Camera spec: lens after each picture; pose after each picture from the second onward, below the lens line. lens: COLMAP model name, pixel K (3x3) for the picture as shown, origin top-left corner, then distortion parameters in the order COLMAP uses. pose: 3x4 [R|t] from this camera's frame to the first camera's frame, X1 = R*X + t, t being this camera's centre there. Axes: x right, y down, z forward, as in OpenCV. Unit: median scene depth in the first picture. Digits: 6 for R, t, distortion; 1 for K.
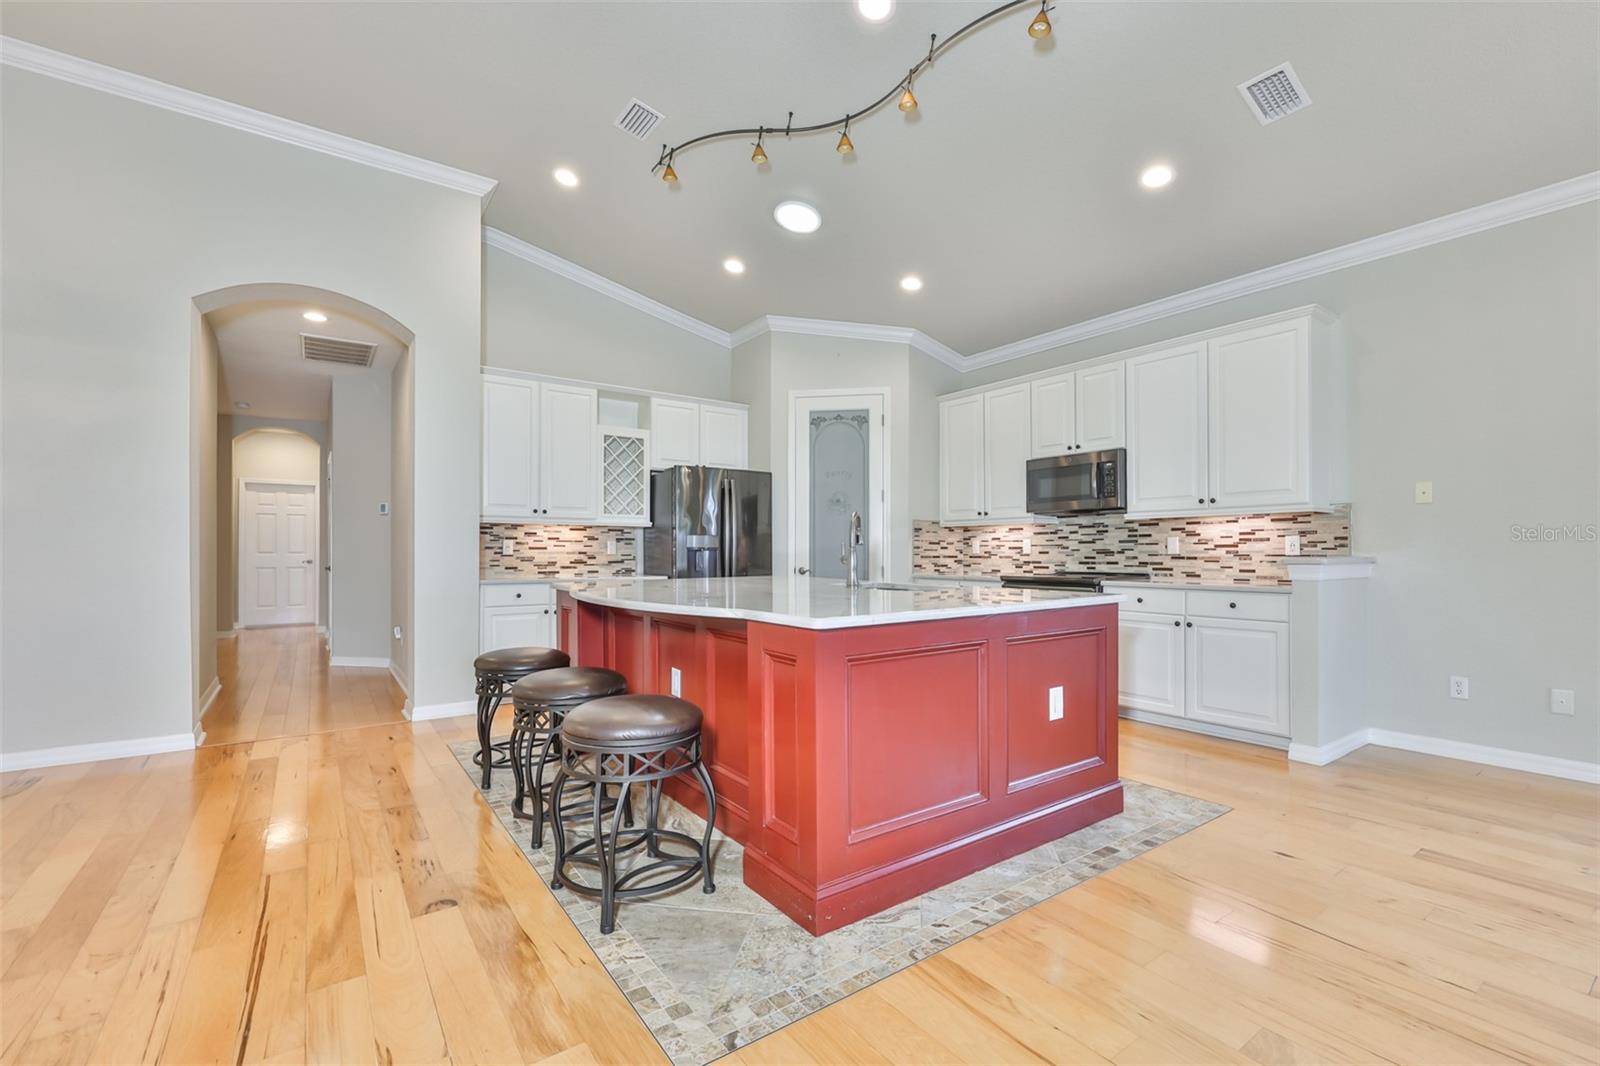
lens RADIAL K [[686.3, 0, 799.1], [0, 686.3, 546.8], [0, 0, 1]] dist [-0.006412, 0.002930]
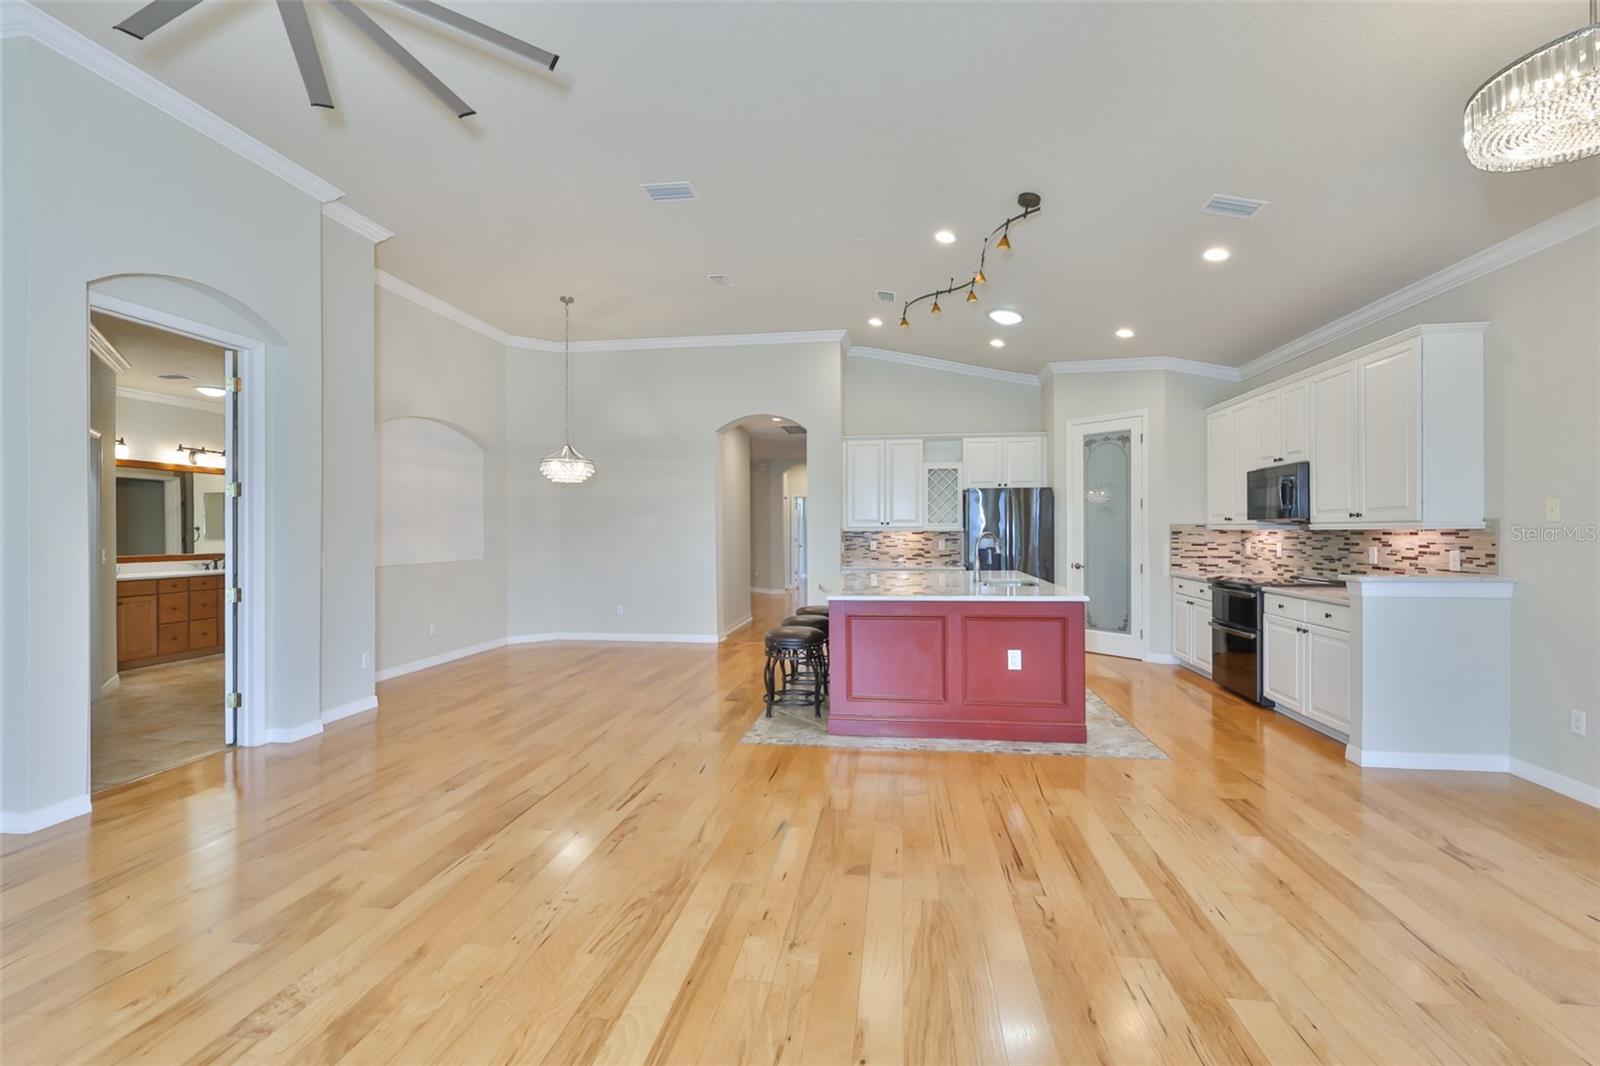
lens RADIAL K [[686.3, 0, 797.3], [0, 686.3, 529.5], [0, 0, 1]] dist [-0.006412, 0.002930]
pose [[0.719059, -0.004233, -0.694936, 0.542593], [0.010752, 0.999930, 0.005034, -0.045803], [0.694865, -0.011092, 0.719054, -0.254313]]
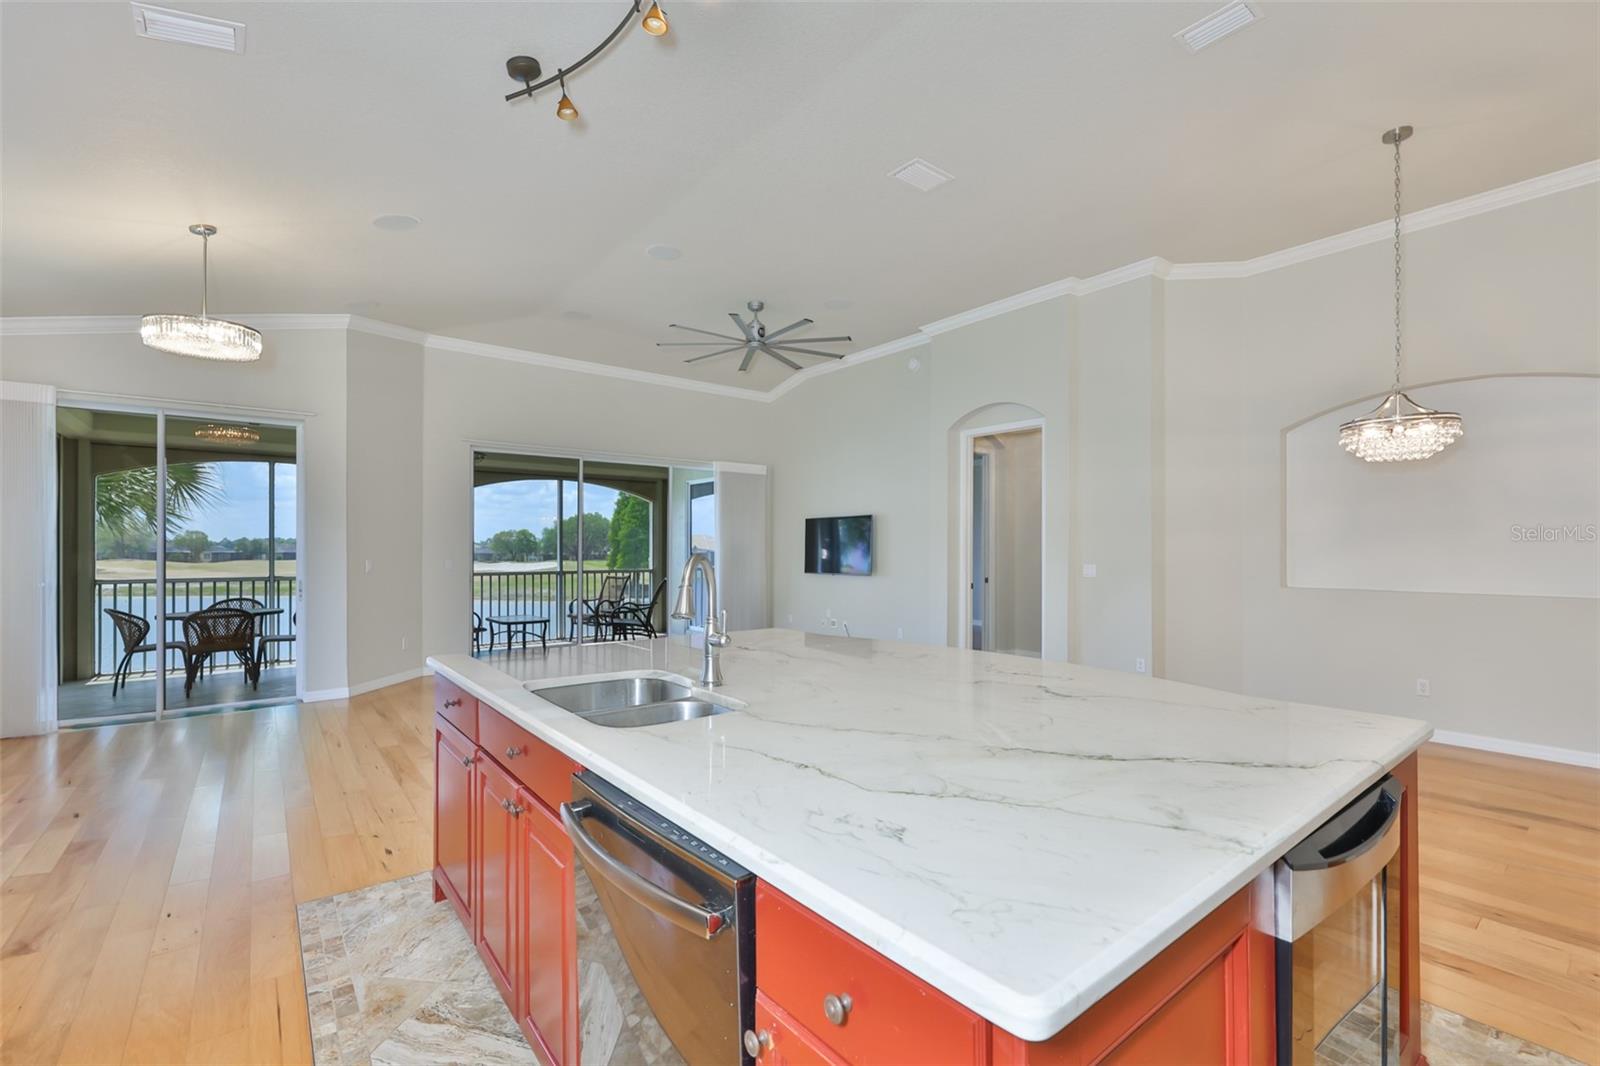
lens RADIAL K [[686.3, 0, 822.3], [0, 686.3, 545.9], [0, 0, 1]] dist [-0.006412, 0.002930]
pose [[-0.998102, -0.000268, -0.061584, 0.011578], [0.000690, 0.999879, -0.015535, -0.033260], [0.061581, -0.015548, -0.997981, 0.994967]]
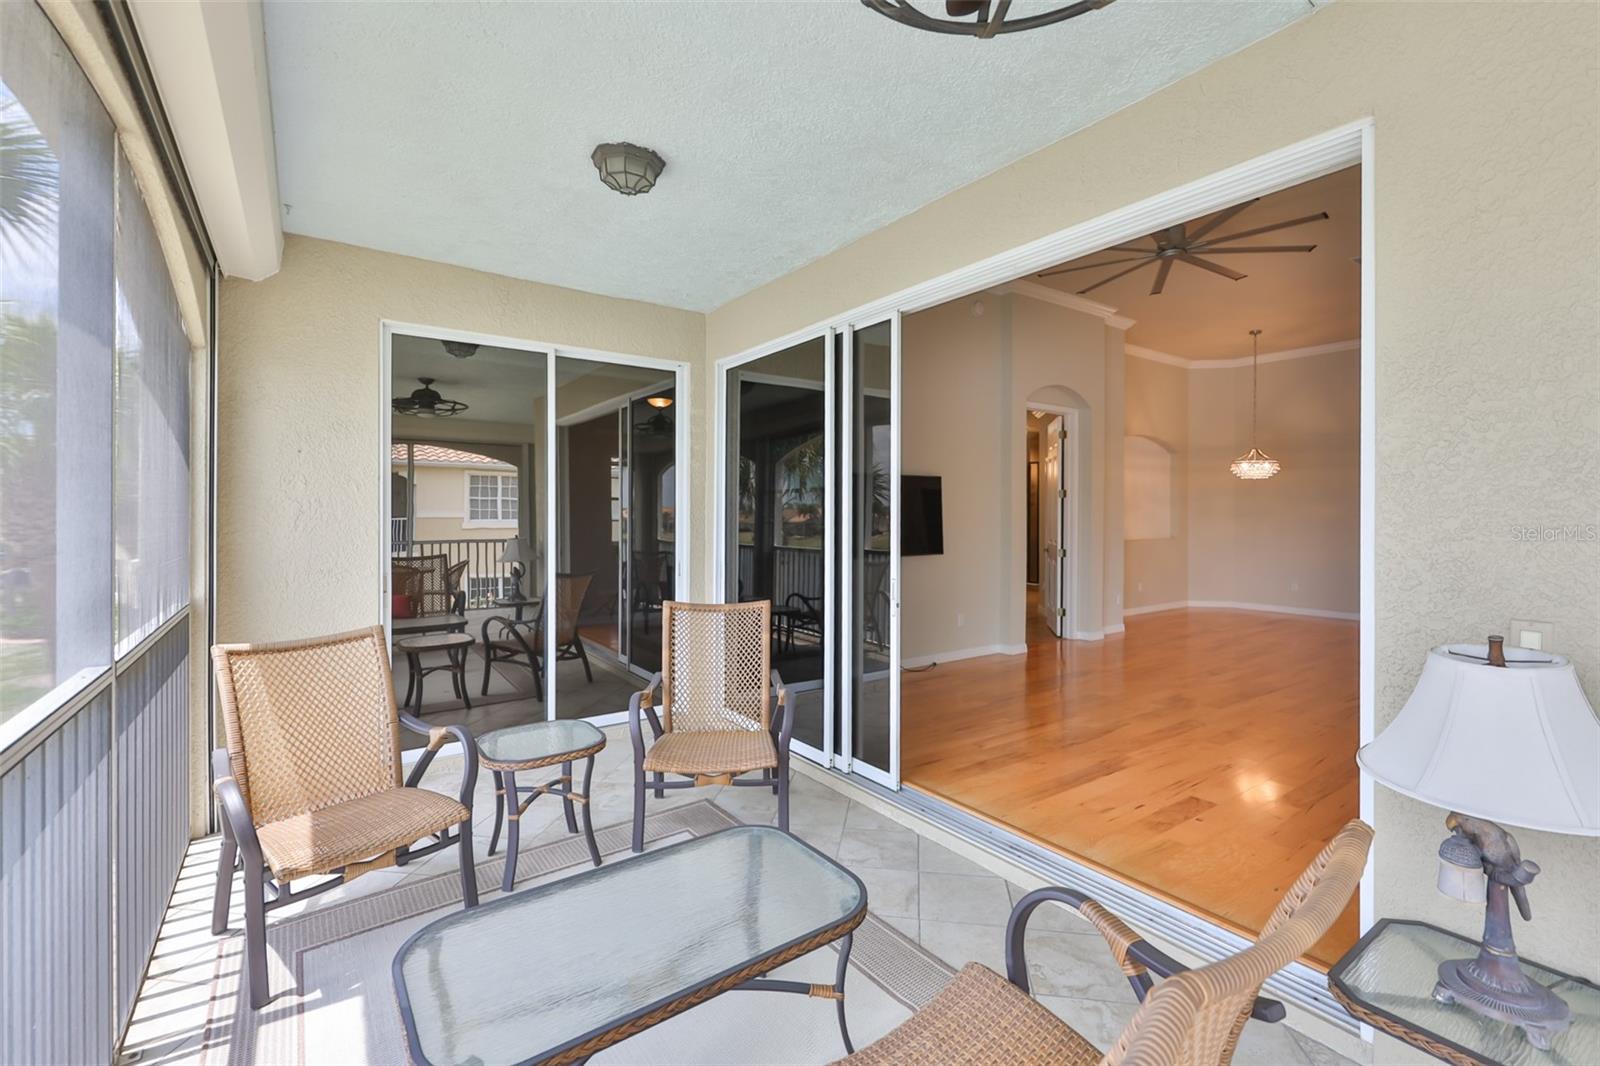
lens RADIAL K [[704.0, 0, 804.7], [0, 704.0, 523.4], [0, 0, 1]] dist [-0.000612, -0.000264]
pose [[0.004599, 0.010352, -0.999936, 0.982055], [0.015357, 0.999828, 0.010422, -0.058032], [0.999872, -0.015404, 0.004440, -0.684369]]
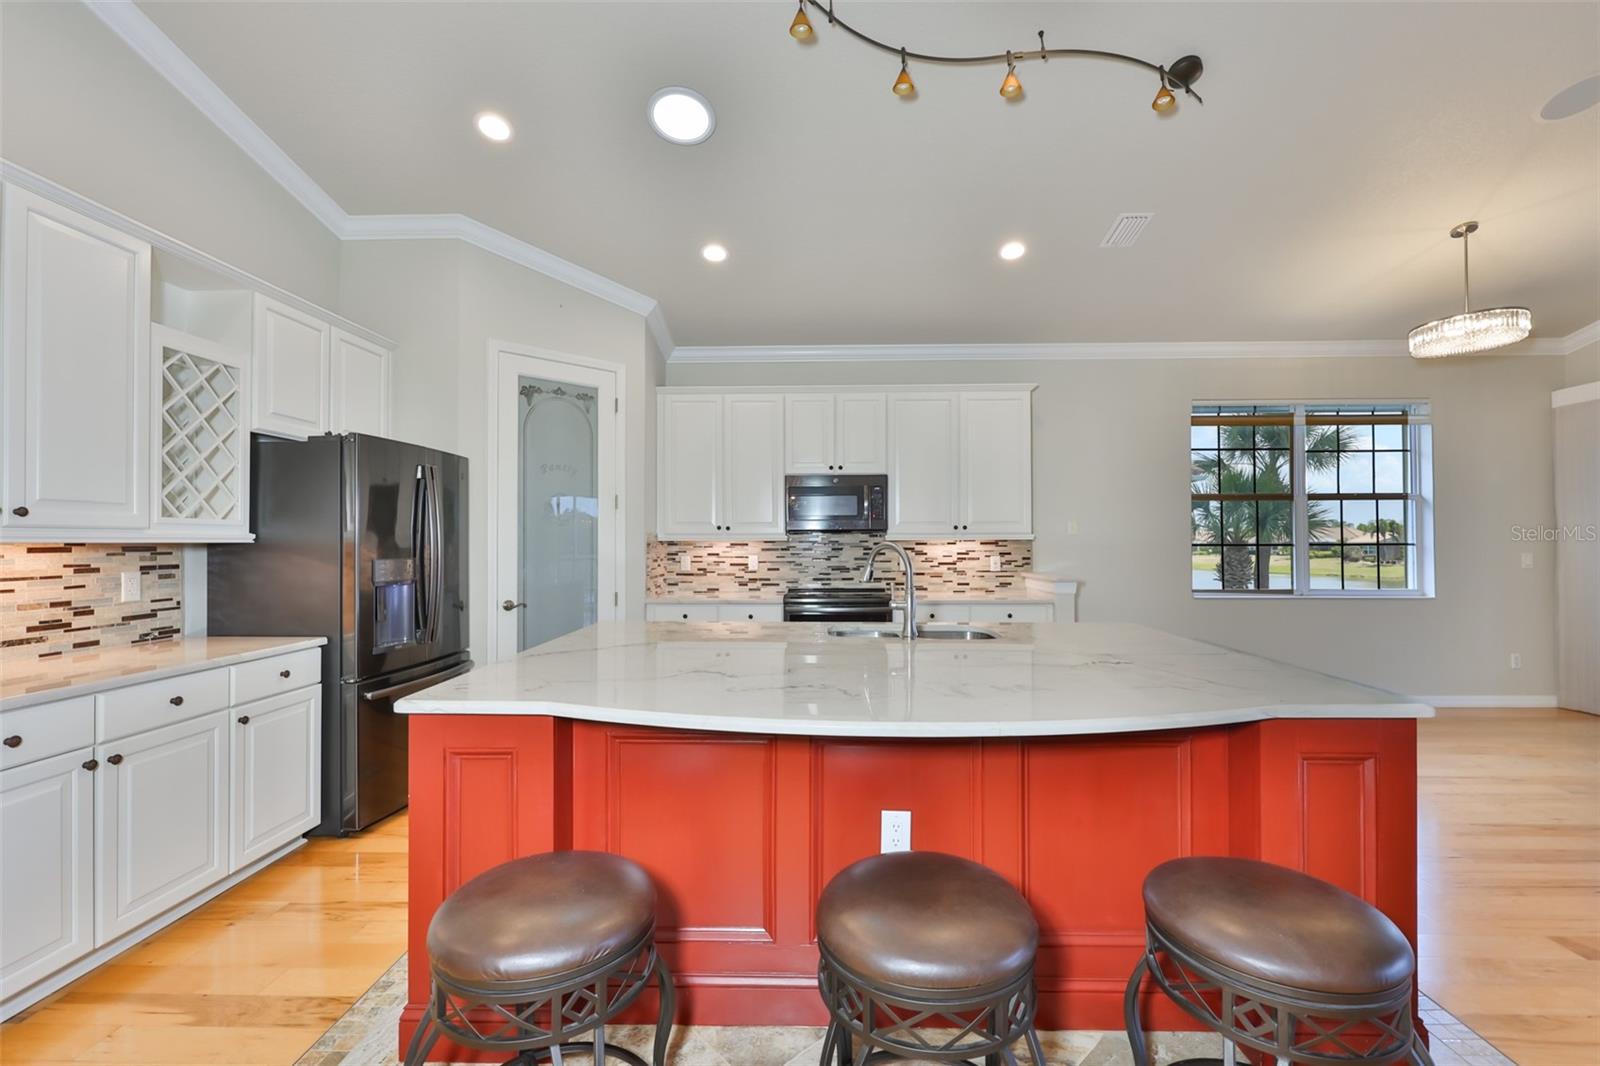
lens RADIAL K [[686.3, 0, 804.0], [0, 686.3, 538.6], [0, 0, 1]] dist [-0.006412, 0.002930]
pose [[0.597594, 0.002123, 0.801796, -0.401650], [-0.004323, 0.999990, 0.000574, -0.036311], [-0.801787, -0.003810, 0.597598, 0.385856]]
